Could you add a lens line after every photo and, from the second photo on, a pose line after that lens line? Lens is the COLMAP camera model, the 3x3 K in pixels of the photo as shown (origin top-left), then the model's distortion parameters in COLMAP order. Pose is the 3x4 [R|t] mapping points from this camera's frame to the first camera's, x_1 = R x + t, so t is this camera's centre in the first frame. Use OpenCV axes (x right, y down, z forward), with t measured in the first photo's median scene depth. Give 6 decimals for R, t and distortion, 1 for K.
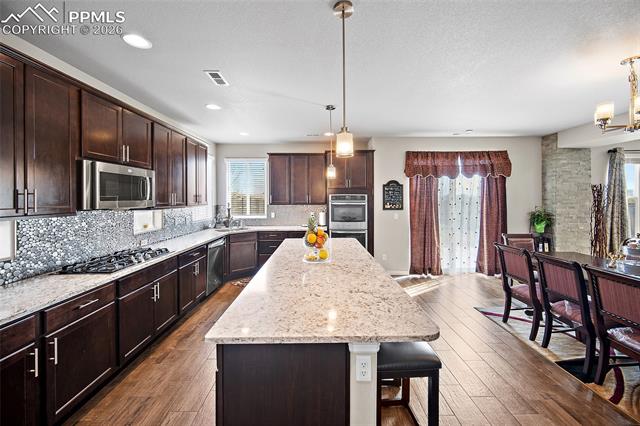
lens RADIAL K [[256.0, 0, 319.0], [0, 256.0, 200.3], [0, 0, 1]] dist [0.000090, -0.000054]
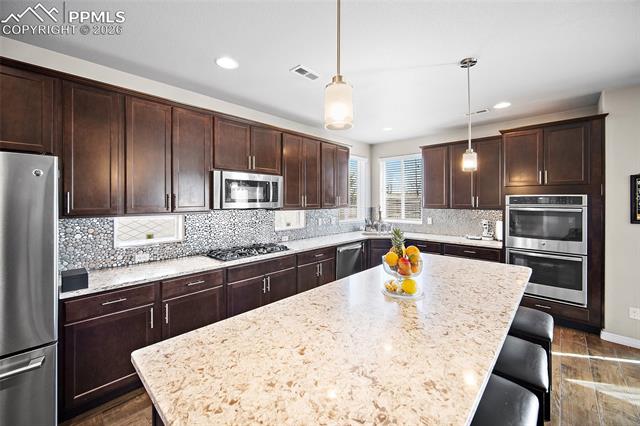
lens RADIAL K [[256.0, 0, 321.2], [0, 256.0, 200.8], [0, 0, 1]] dist [0.000090, -0.000054]
pose [[0.725660, 0.002835, -0.688048, 0.153835], [-0.007720, 0.999962, -0.004023, -0.001445], [0.688010, 0.008231, 0.725654, 0.184084]]
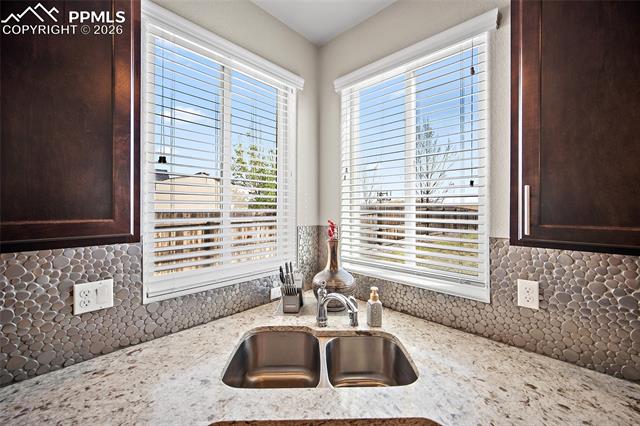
lens RADIAL K [[256.0, 0, 323.6], [0, 256.0, 209.9], [0, 0, 1]] dist [0.000090, -0.000054]
pose [[0.724525, 0.012863, -0.689129, -0.183359], [-0.009169, 0.999917, 0.009025, -0.005464], [0.689188, -0.000221, 0.724583, 0.870367]]
